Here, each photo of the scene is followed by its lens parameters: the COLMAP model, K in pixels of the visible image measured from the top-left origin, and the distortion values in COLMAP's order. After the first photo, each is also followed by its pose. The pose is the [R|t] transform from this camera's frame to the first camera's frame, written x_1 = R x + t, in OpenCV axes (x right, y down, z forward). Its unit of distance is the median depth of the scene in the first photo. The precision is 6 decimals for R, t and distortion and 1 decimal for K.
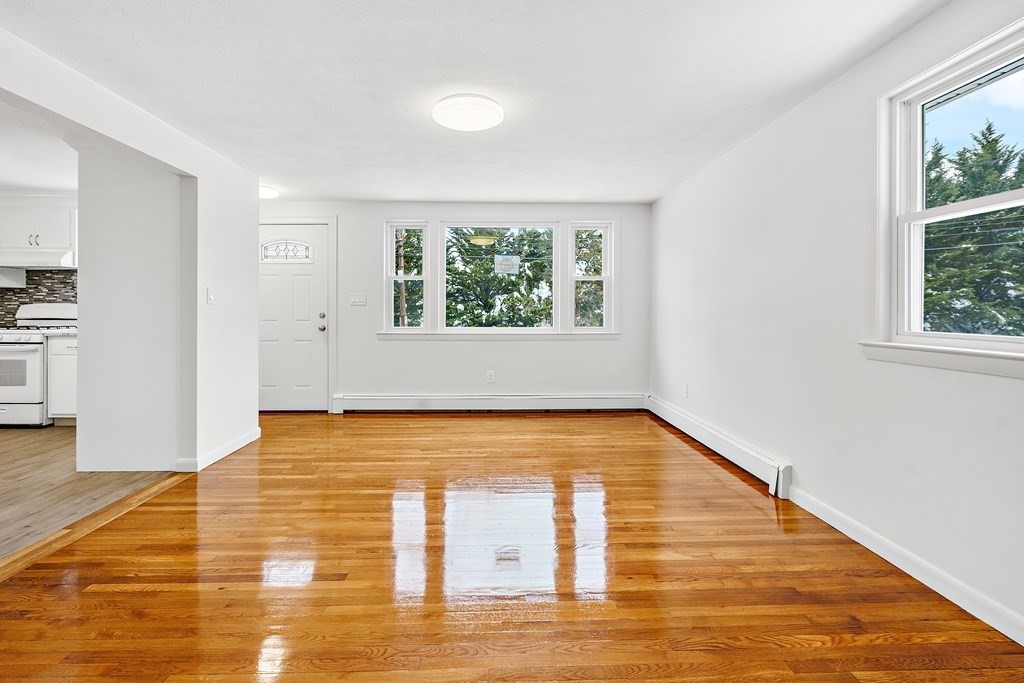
lens RADIAL K [[479.2, 0, 510.6], [0, 479.2, 310.0], [0, 0, 1]] dist [-0.001848, 0.000391]
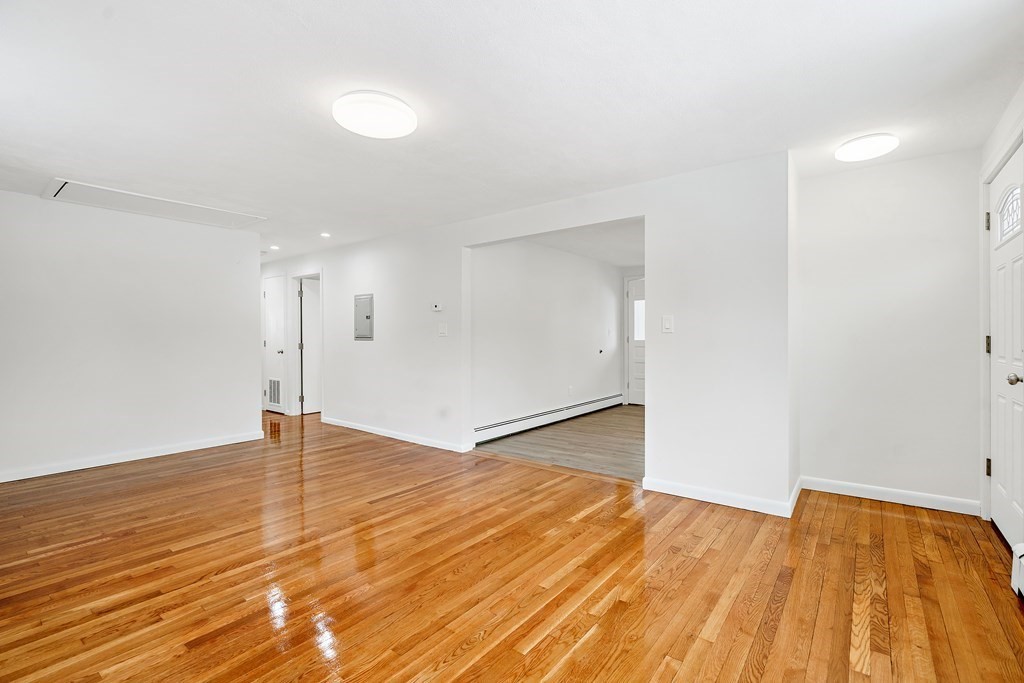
lens RADIAL K [[463.9, 0, 512.0], [0, 463.9, 341.5], [0, 0, 1]] dist [-0.002929, 0.000992]
pose [[-0.643992, 0.006551, -0.765005, 0.247312], [0.004548, 0.999978, 0.004735, -0.001012], [0.765019, -0.000430, -0.644008, 1.070827]]
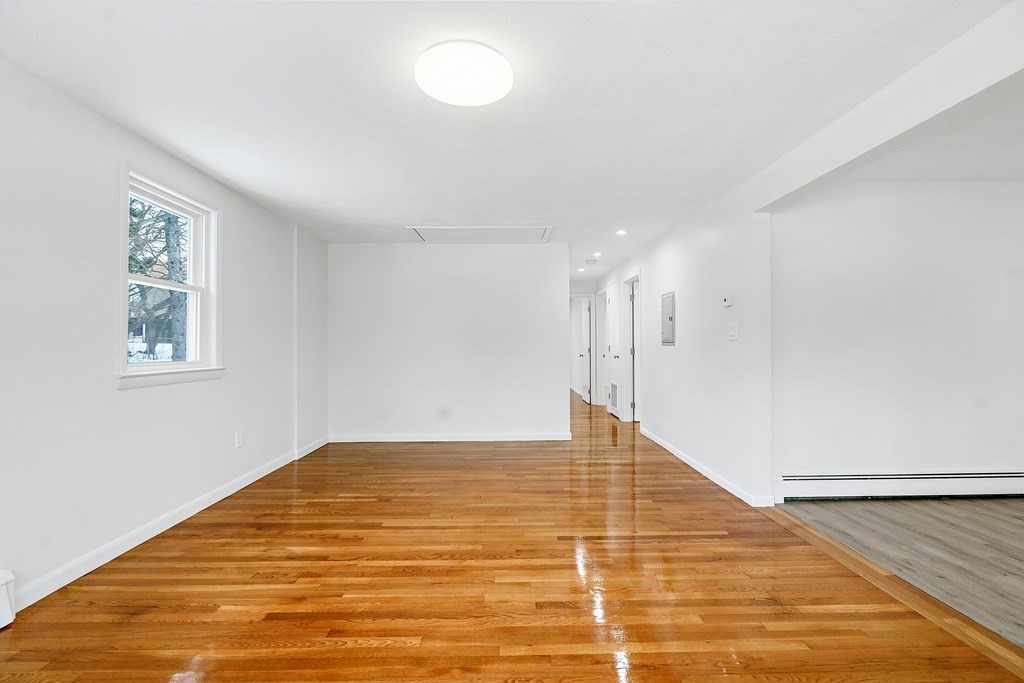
lens RADIAL K [[459.3, 0, 512.0], [0, 459.3, 341.5], [0, 0, 1]] dist [-0.006262, 0.000187]
pose [[-0.999800, 0.002961, 0.019757, -0.106782], [0.002763, 0.999946, -0.010027, 0.000432], [-0.019785, -0.009971, -0.999755, 1.043080]]
